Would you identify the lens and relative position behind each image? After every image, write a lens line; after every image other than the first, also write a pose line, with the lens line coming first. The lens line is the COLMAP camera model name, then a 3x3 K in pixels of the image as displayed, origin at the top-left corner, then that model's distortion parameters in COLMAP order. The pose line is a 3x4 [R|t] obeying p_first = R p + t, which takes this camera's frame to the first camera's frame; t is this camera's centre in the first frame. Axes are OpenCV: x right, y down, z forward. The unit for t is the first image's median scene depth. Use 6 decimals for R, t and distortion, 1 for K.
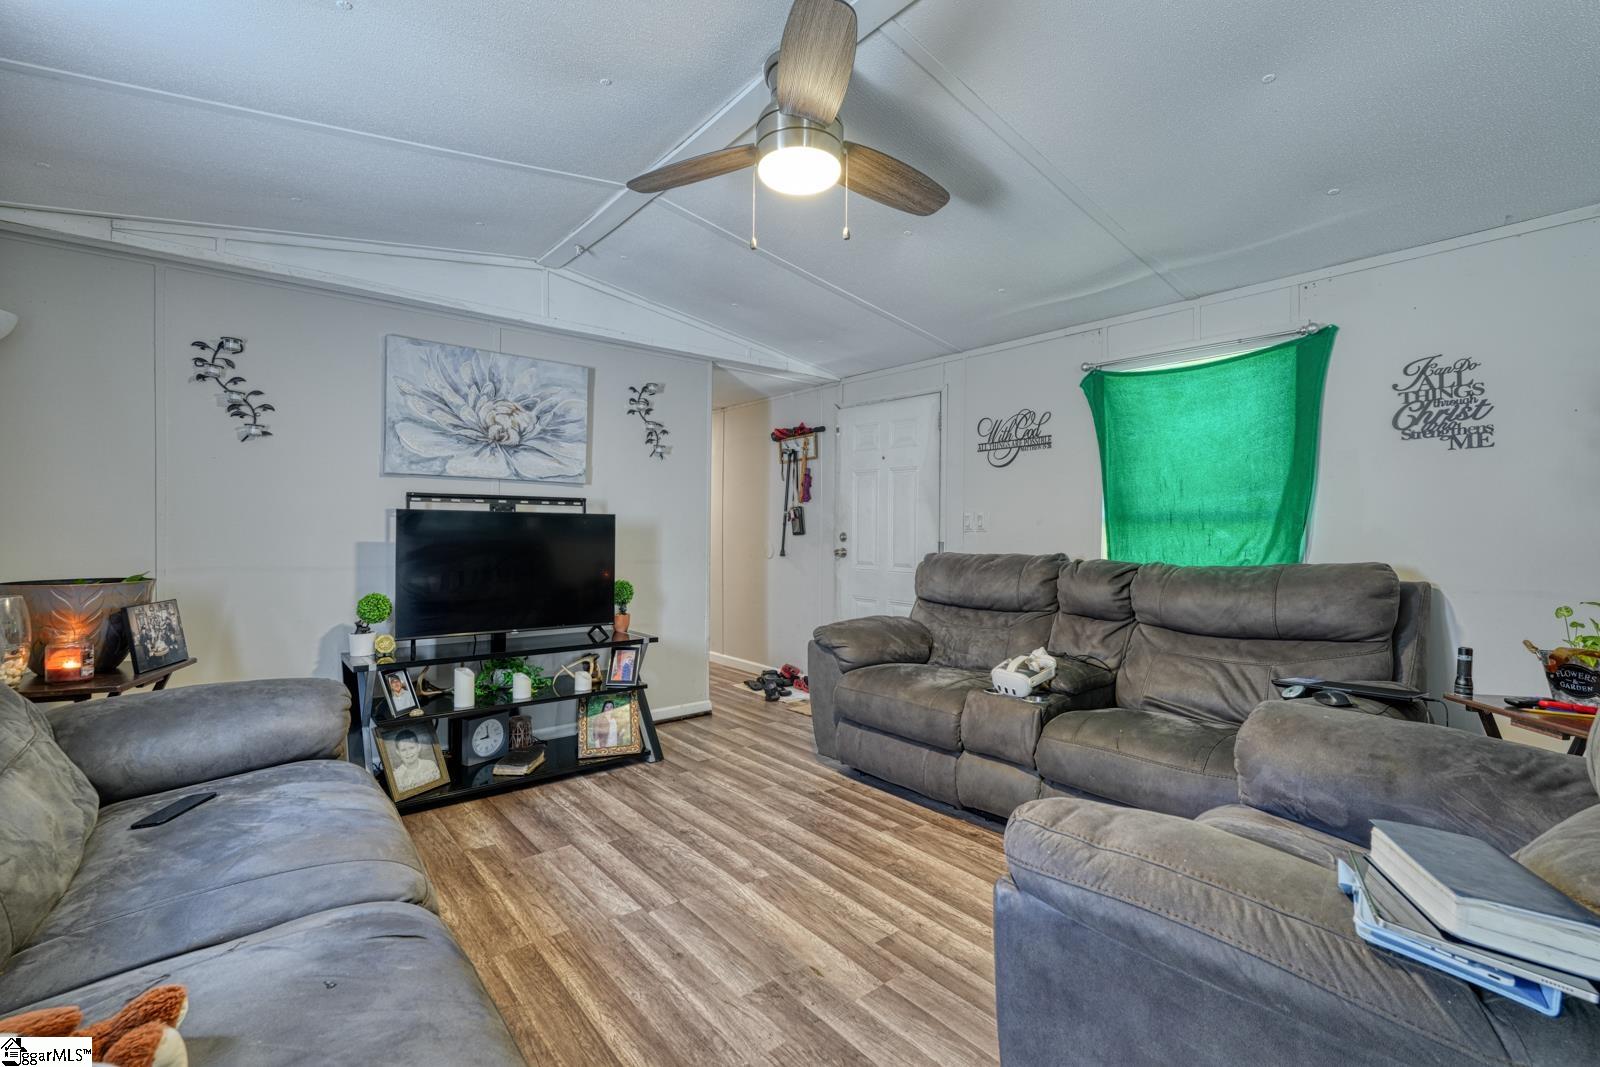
lens RADIAL K [[715.6, 0, 800.0], [0, 715.6, 533.6], [0, 0, 1]] dist [0.000803, 0.000885]
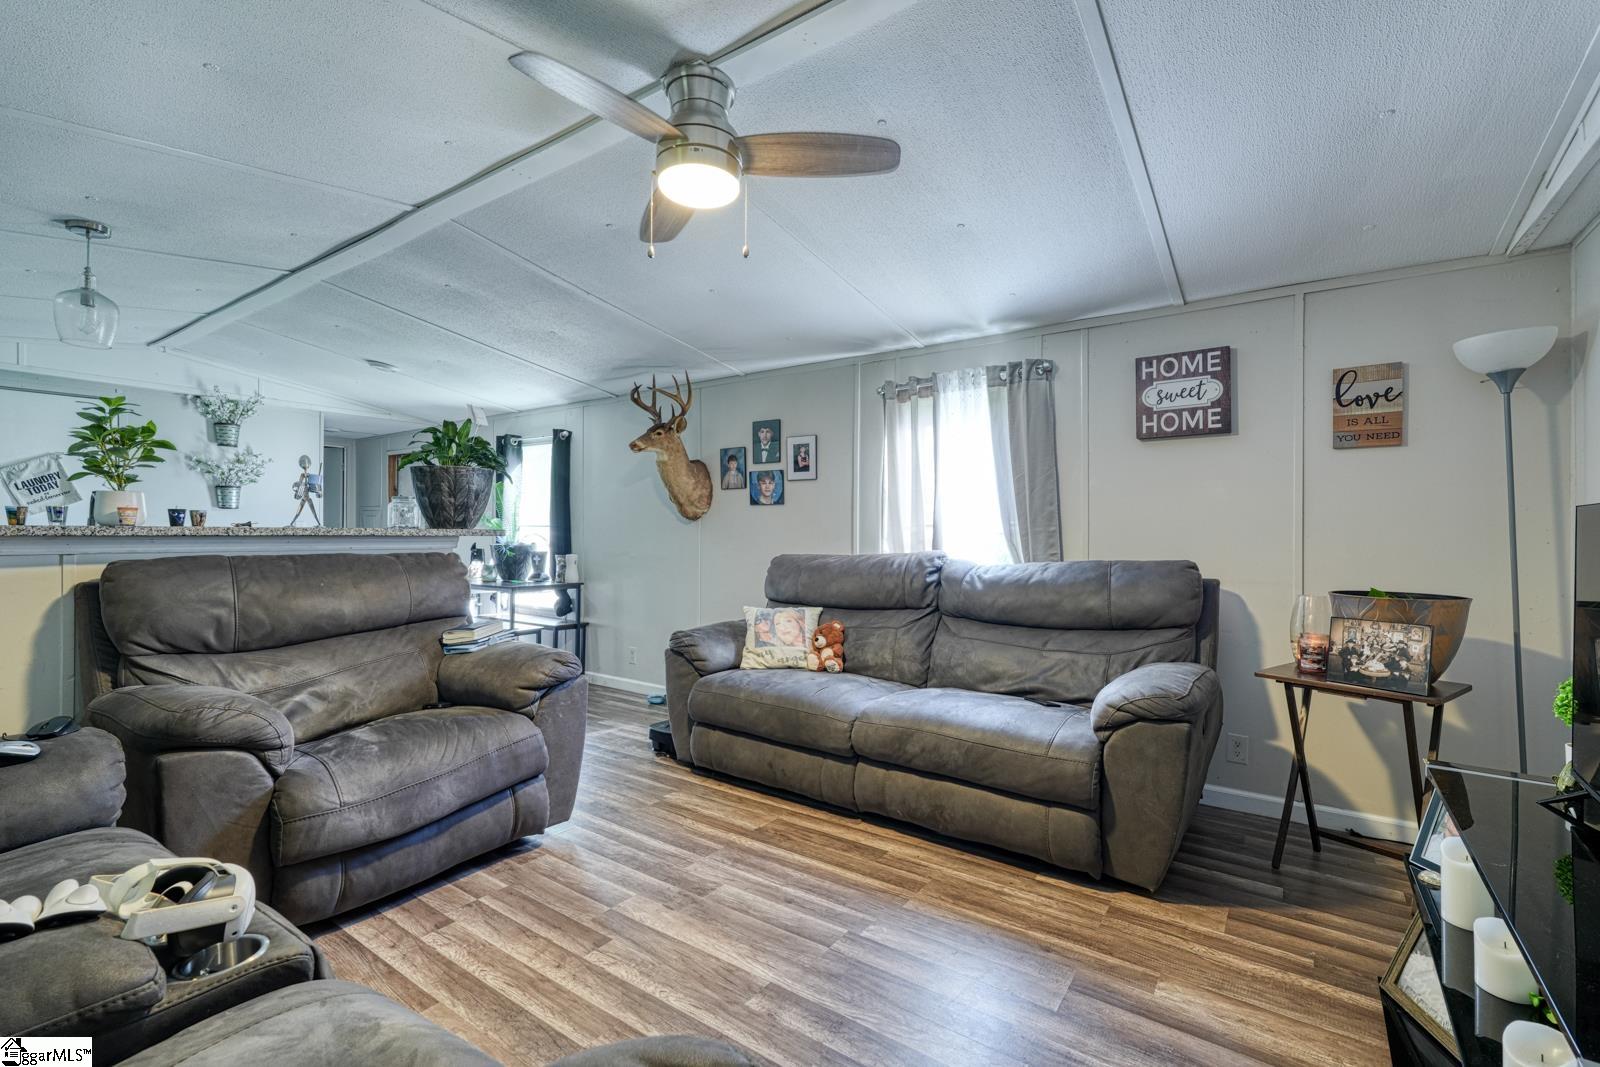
lens RADIAL K [[715.6, 0, 796.1], [0, 715.6, 527.7], [0, 0, 1]] dist [0.000803, 0.000885]
pose [[-0.968432, -0.015035, -0.248822, 0.110999], [-0.012607, 0.999856, -0.011350, -0.006283], [0.248957, -0.007855, -0.968483, 1.992007]]
